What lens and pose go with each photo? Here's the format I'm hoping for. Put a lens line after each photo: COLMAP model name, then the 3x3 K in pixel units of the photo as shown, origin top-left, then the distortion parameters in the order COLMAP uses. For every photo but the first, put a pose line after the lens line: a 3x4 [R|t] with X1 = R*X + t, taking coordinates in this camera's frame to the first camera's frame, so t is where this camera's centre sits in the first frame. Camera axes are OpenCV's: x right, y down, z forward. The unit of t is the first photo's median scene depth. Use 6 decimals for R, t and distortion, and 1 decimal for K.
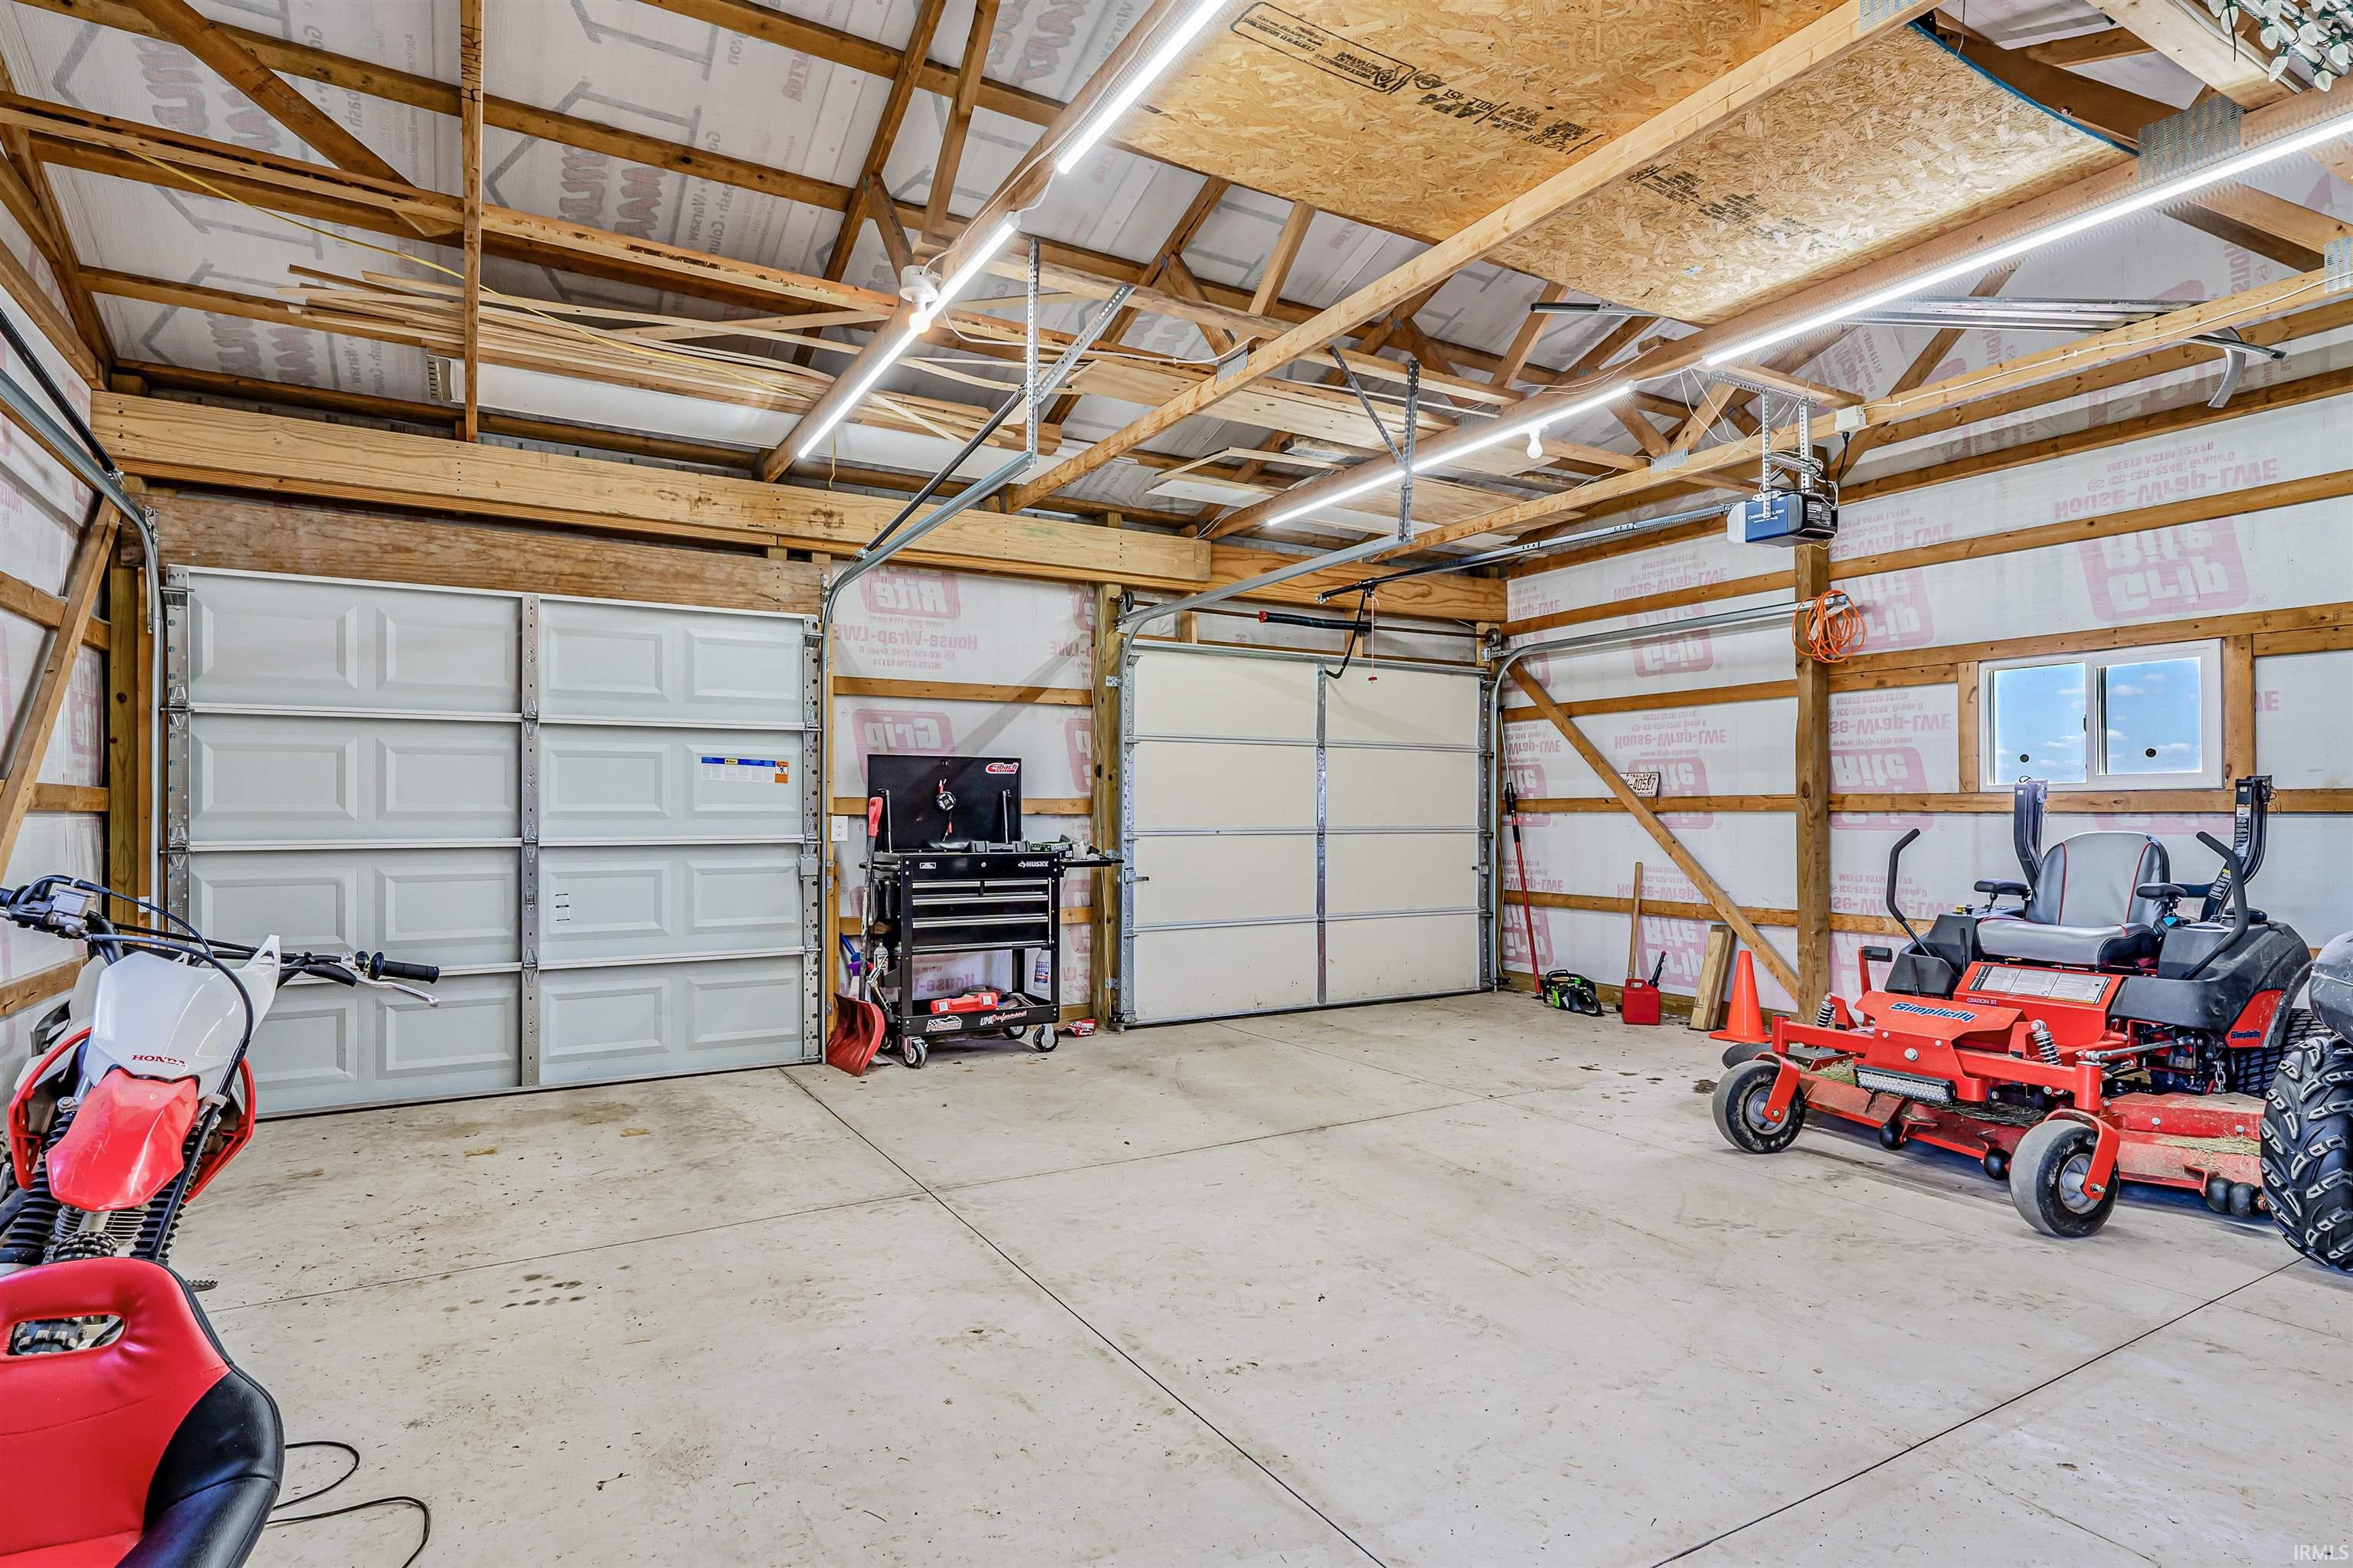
lens RADIAL K [[1226.1, 0, 1172.8], [0, 1226.1, 796.8], [0, 0, 1]] dist [0.004362, 0.000344]
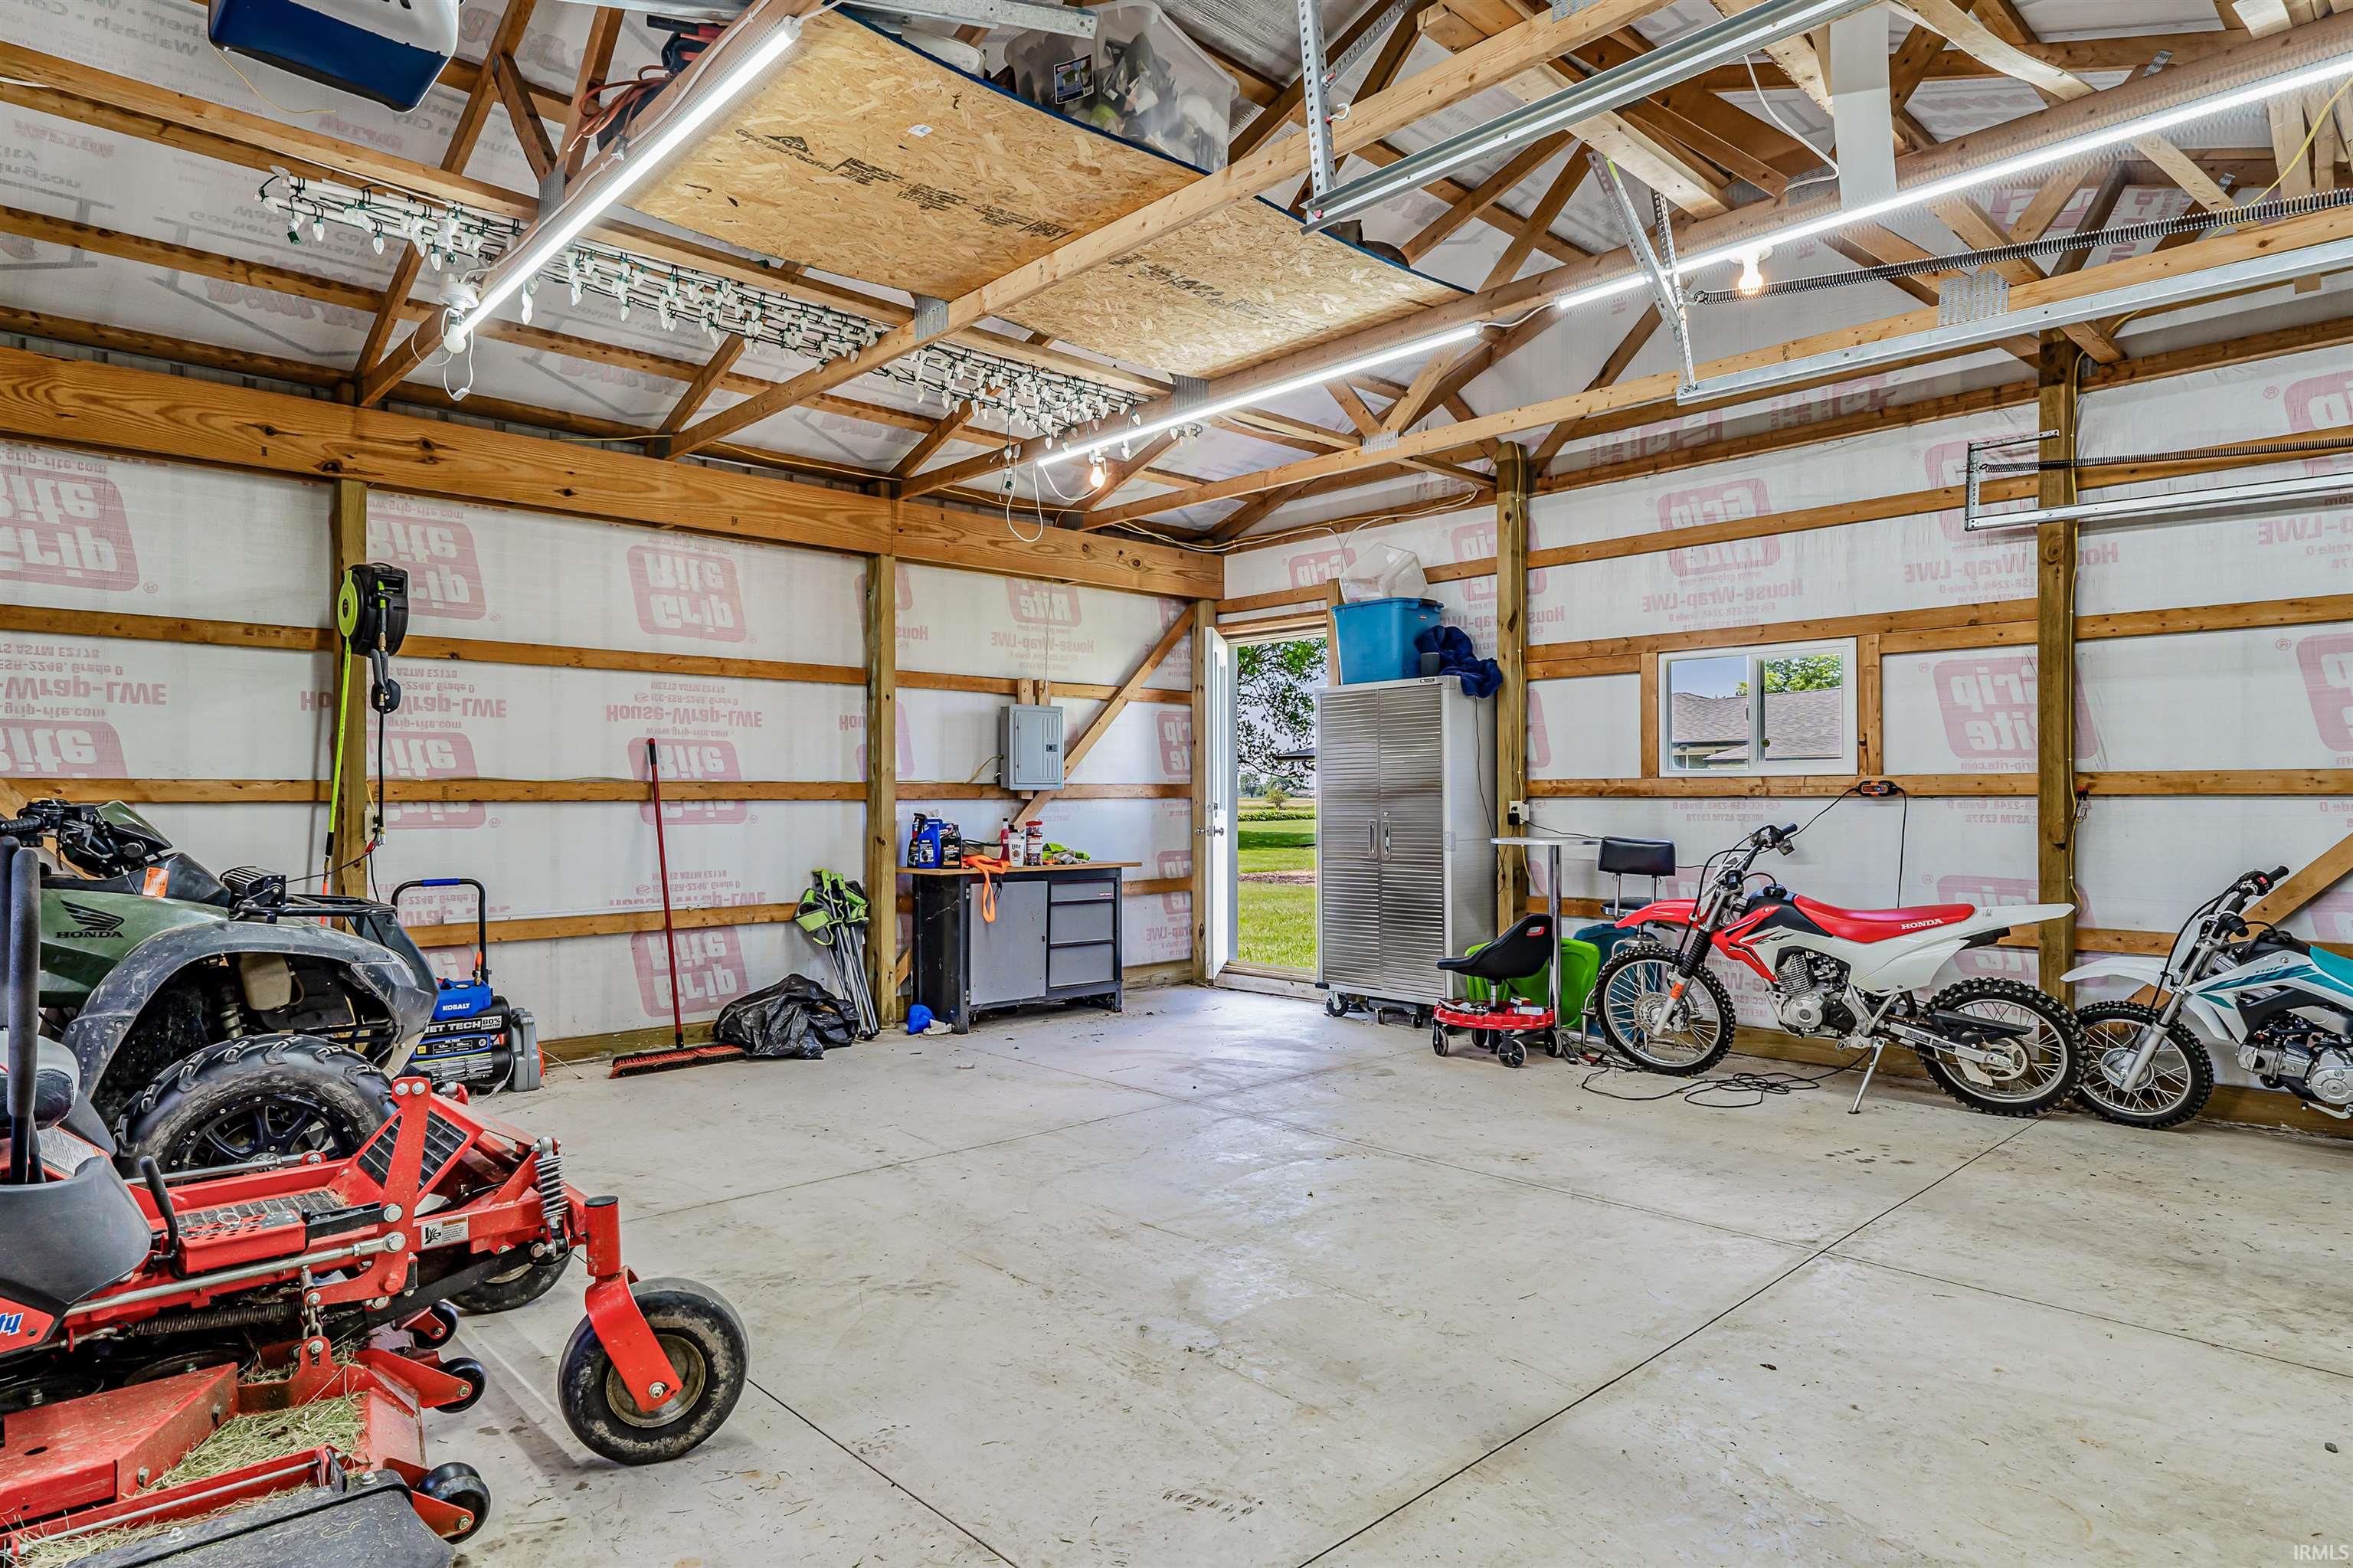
lens RADIAL K [[1335.2, 0, 1175.4], [0, 1335.2, 788.6], [0, 0, 1]] dist [-0.000360, -0.000027]
pose [[-0.973822, 0.000317, -0.227312, 0.471698], [0.005186, 0.999770, -0.020820, 0.024789], [0.227253, -0.021454, -0.973599, 1.932569]]
